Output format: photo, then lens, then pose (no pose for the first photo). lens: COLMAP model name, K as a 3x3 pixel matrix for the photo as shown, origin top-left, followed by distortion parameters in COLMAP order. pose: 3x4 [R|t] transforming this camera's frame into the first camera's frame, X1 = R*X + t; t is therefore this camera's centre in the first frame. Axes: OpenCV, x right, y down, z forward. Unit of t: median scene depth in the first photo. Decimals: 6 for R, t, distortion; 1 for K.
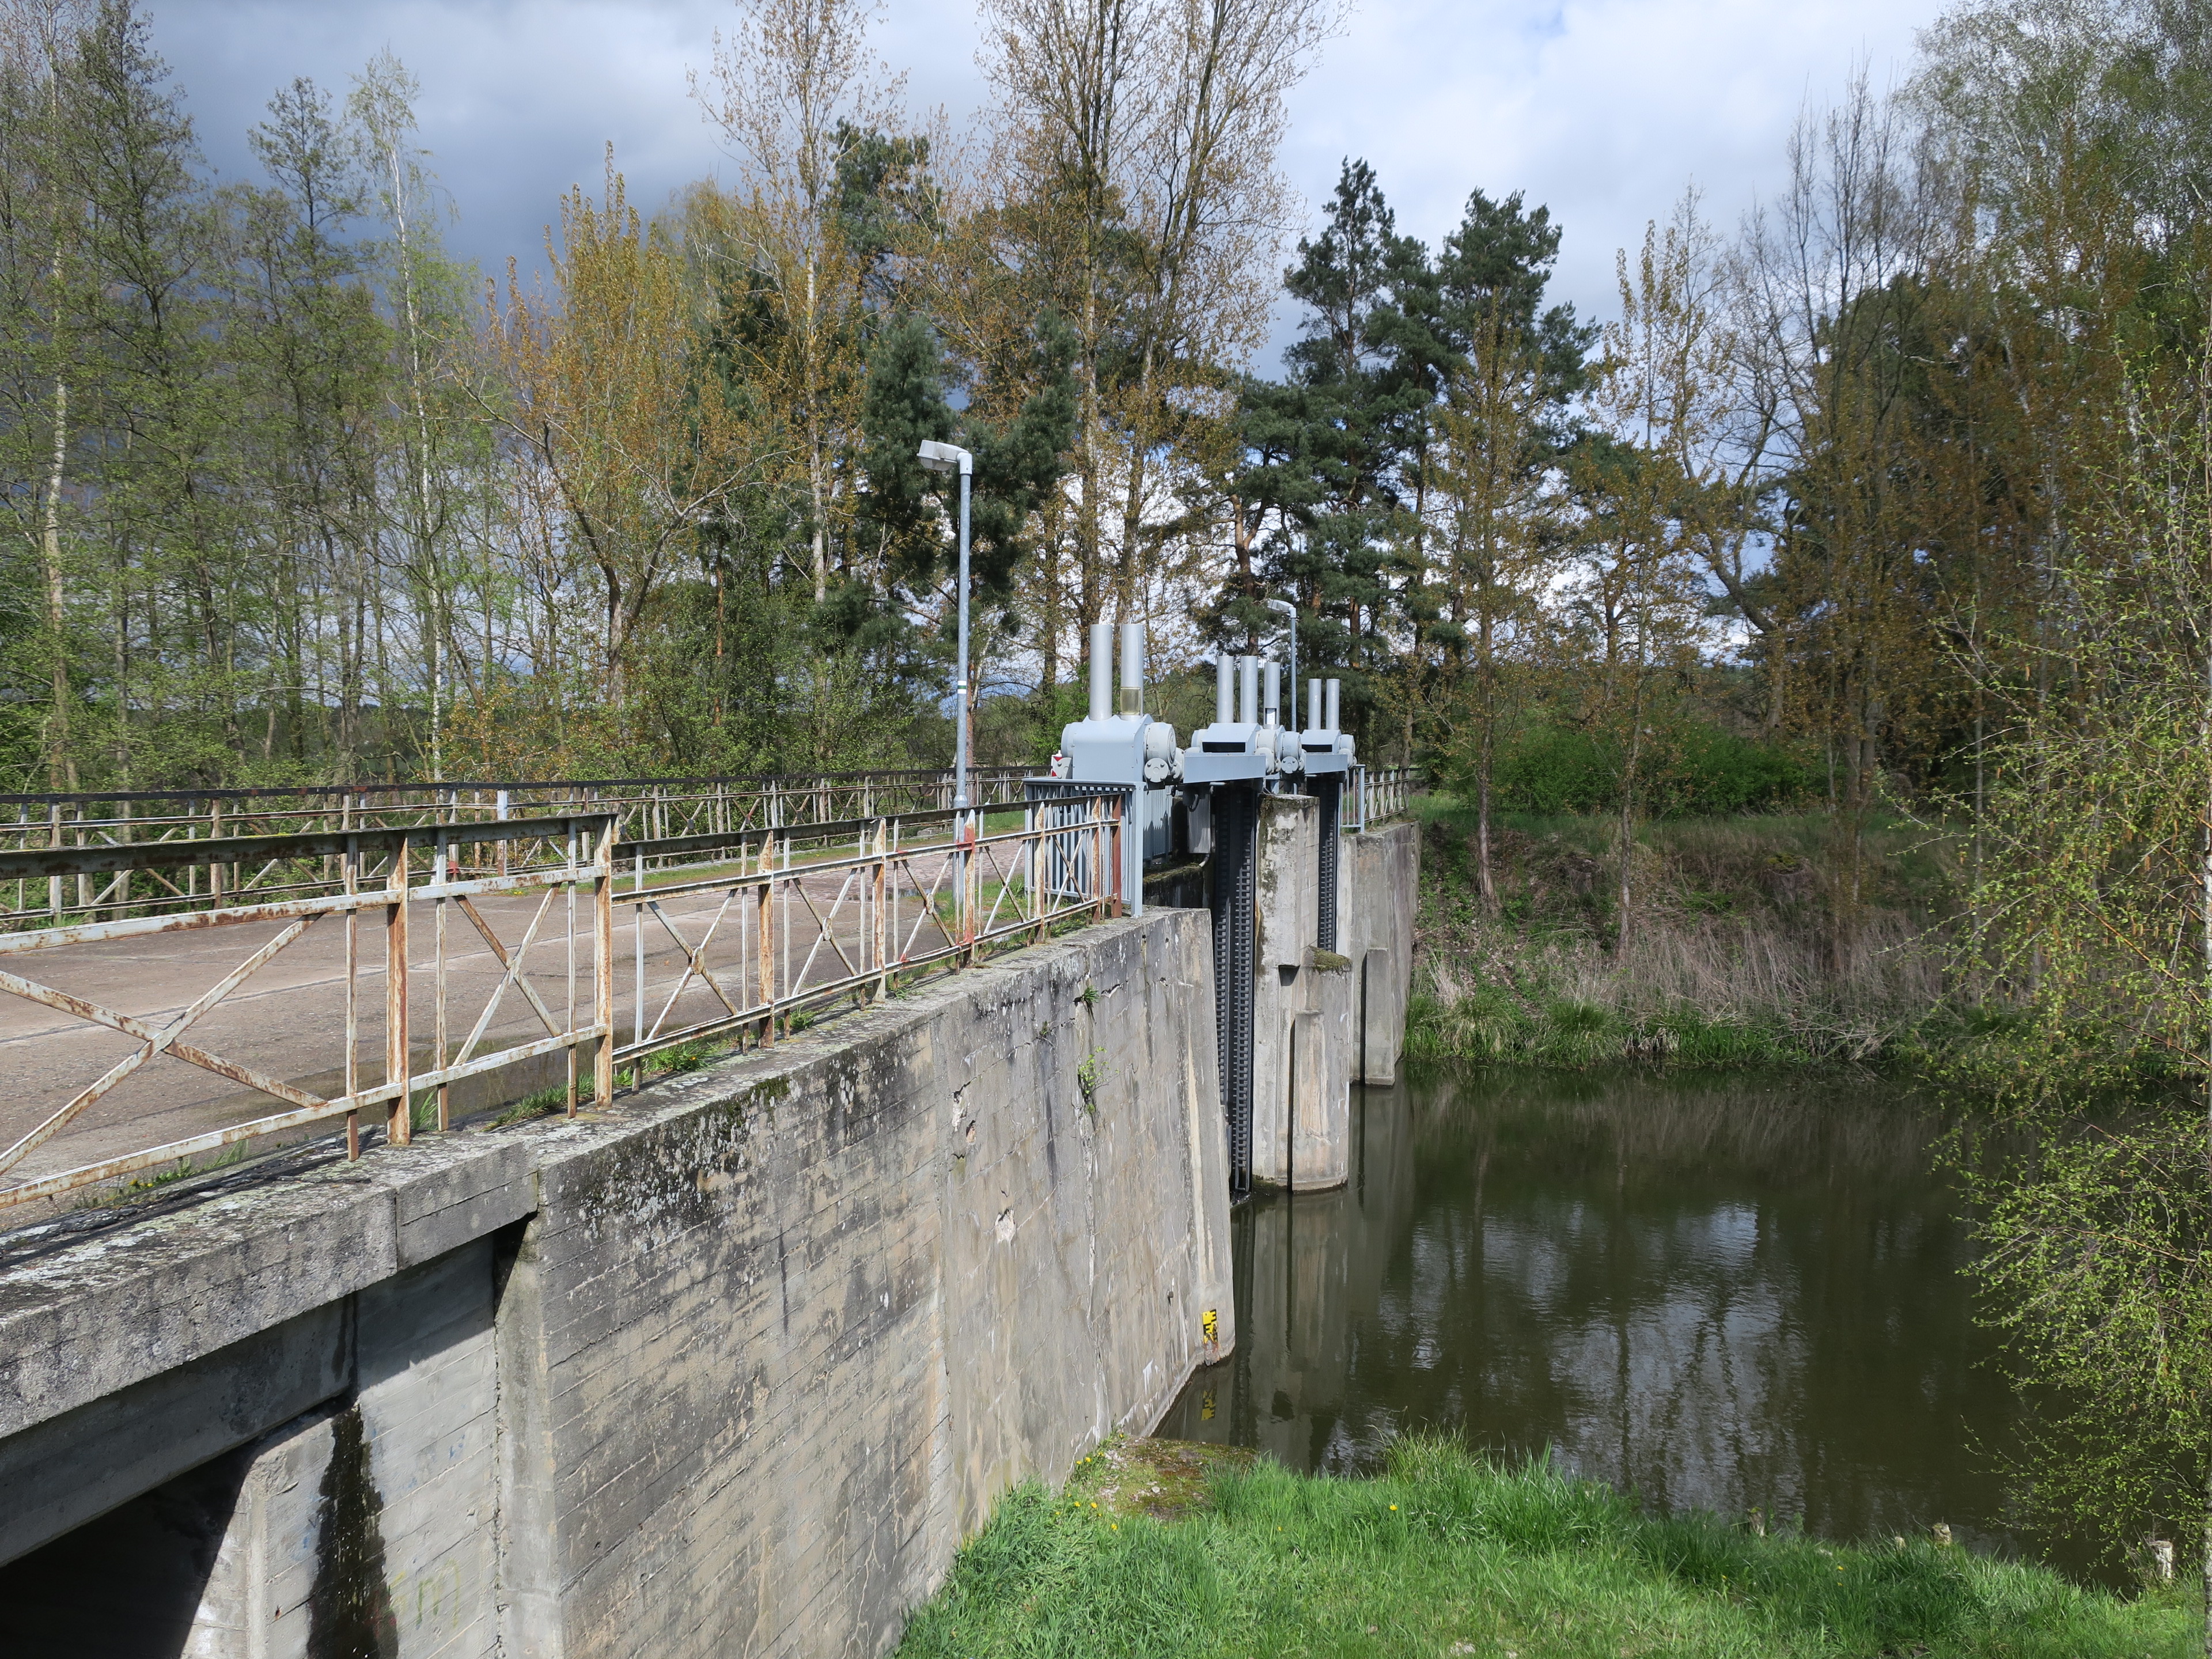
lens RADIAL K [[1818.1, 0, 1106.0], [0, 1818.1, 829.5], [0, 0, 1]] dist [-0.001161, -0.002680]
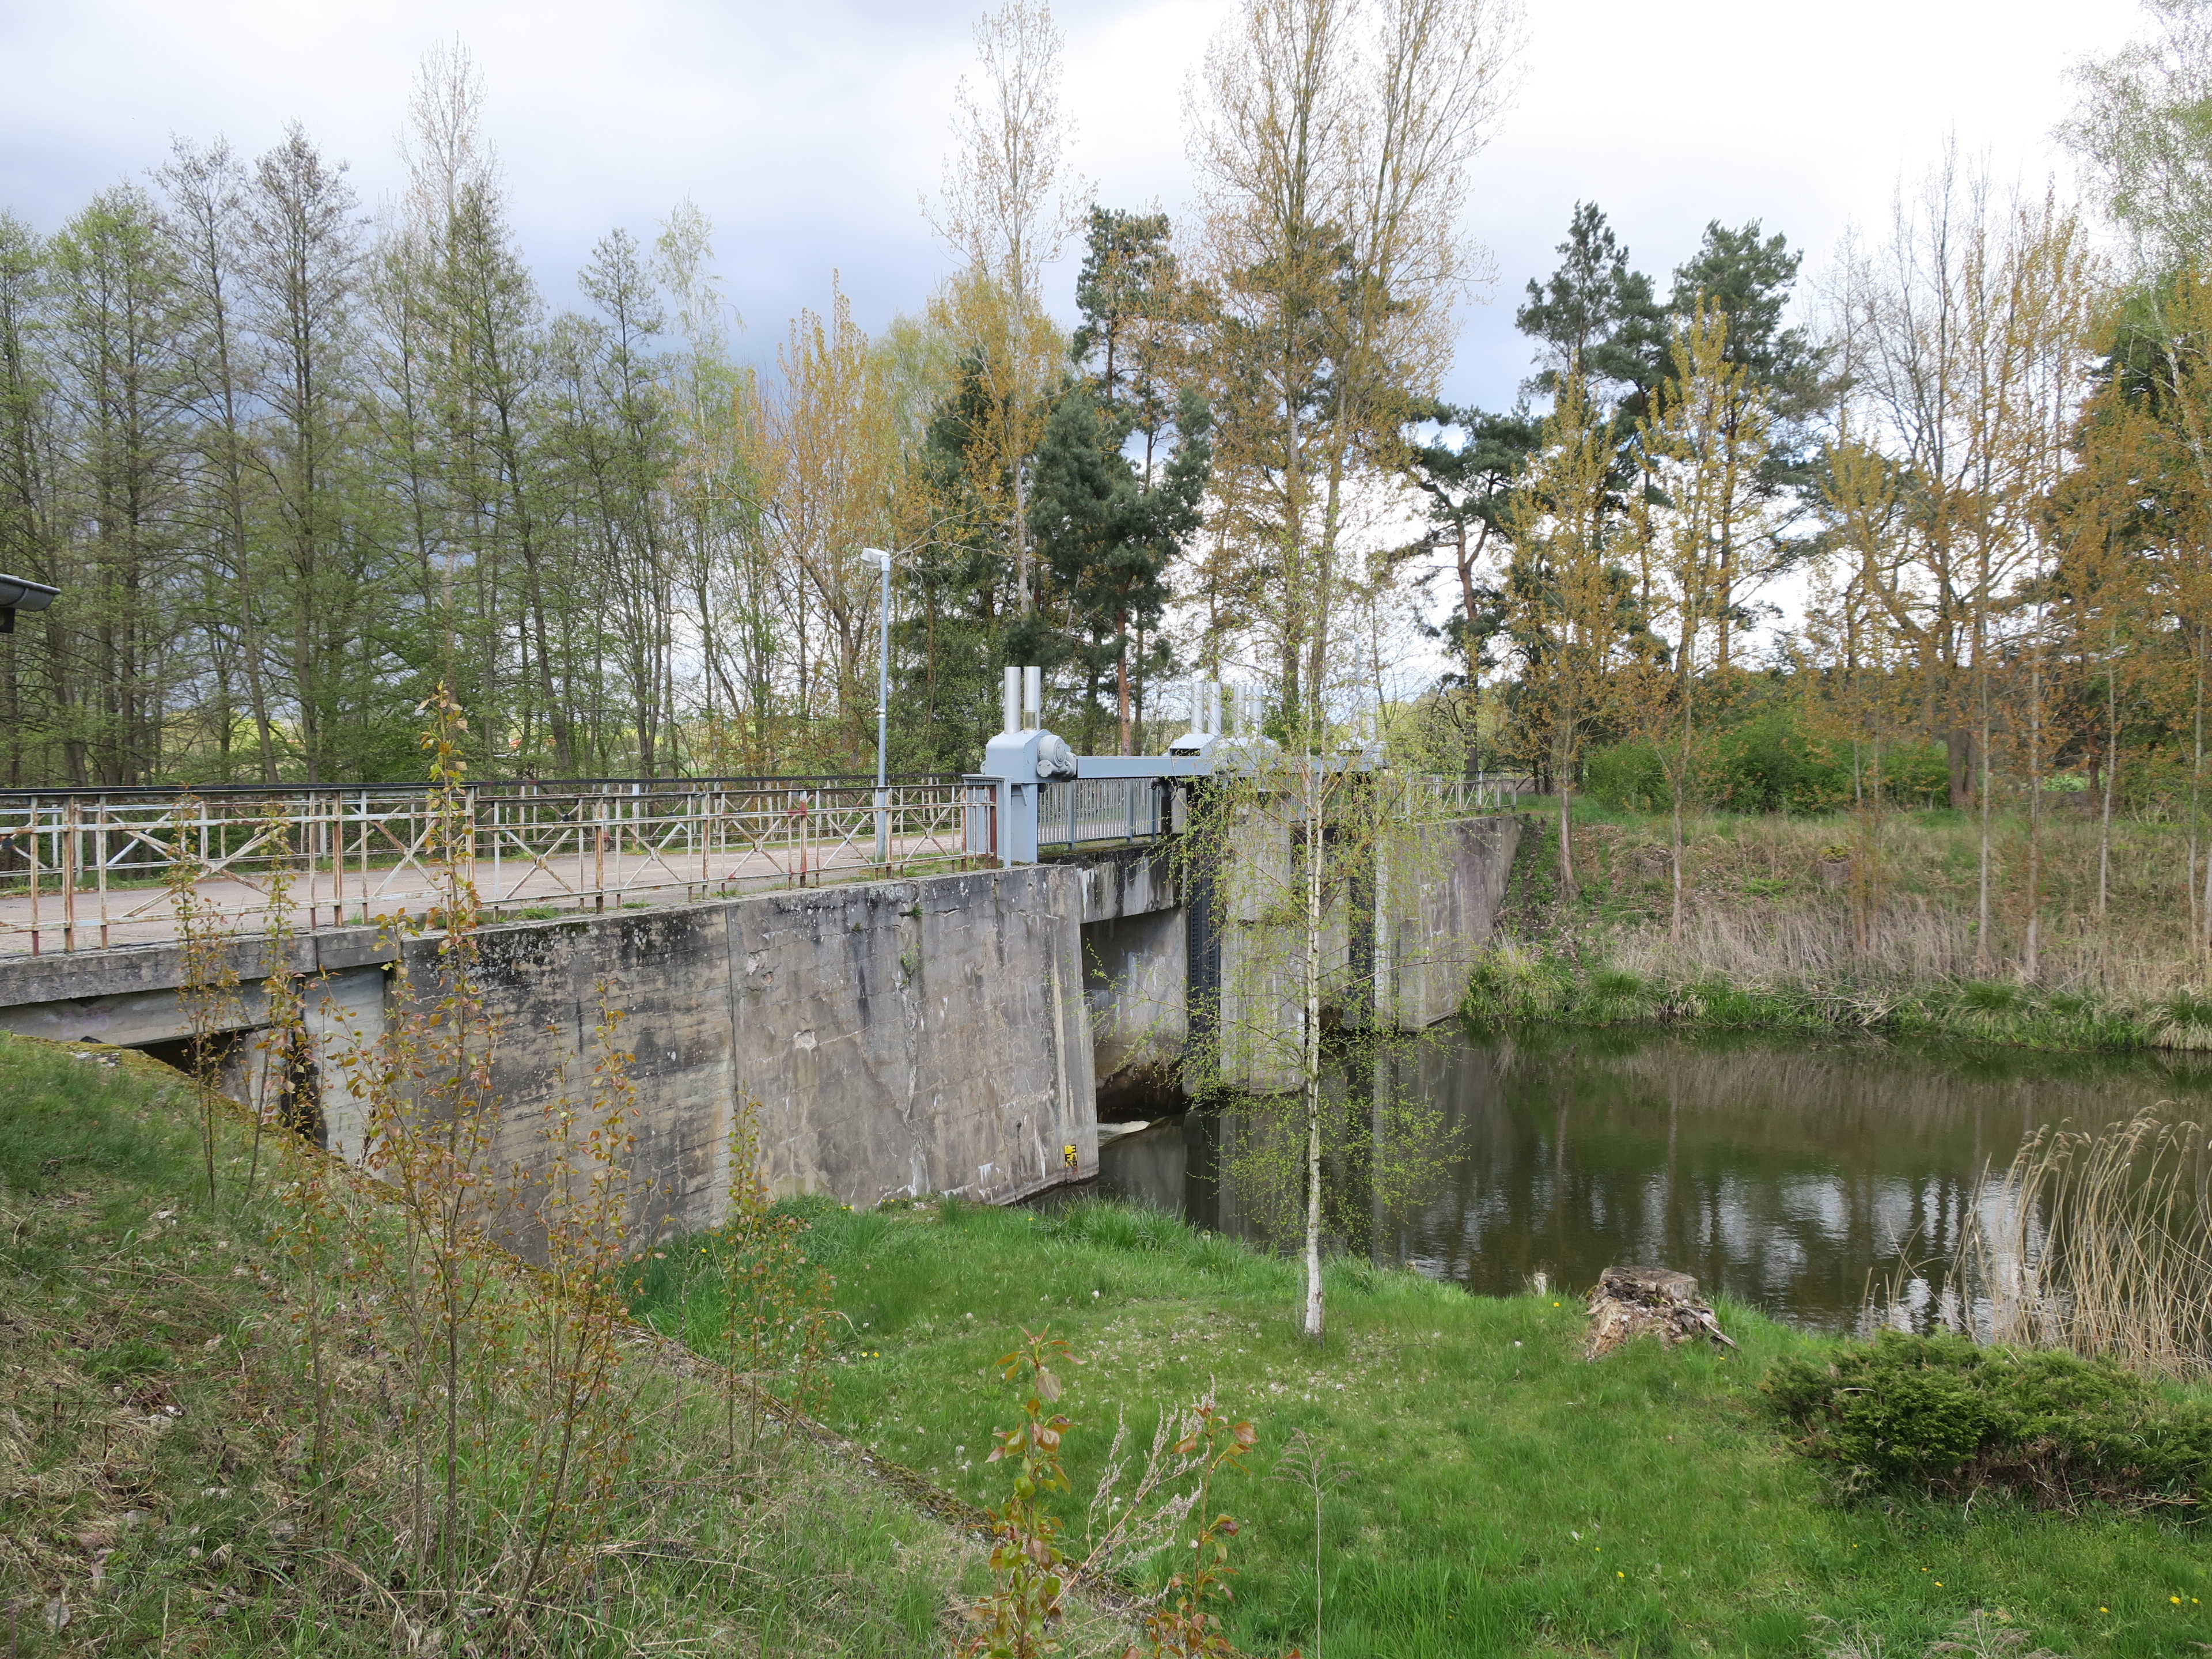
lens RADIAL K [[1740.8, 0, 1106.0], [0, 1740.8, 829.5], [0, 0, 1]] dist [-0.007649, 0.002486]
pose [[0.981219, 0.004708, -0.192842, 0.128342], [-0.004965, 0.999987, -0.000851, 0.006201], [0.192835, 0.001792, 0.981229, -0.126251]]
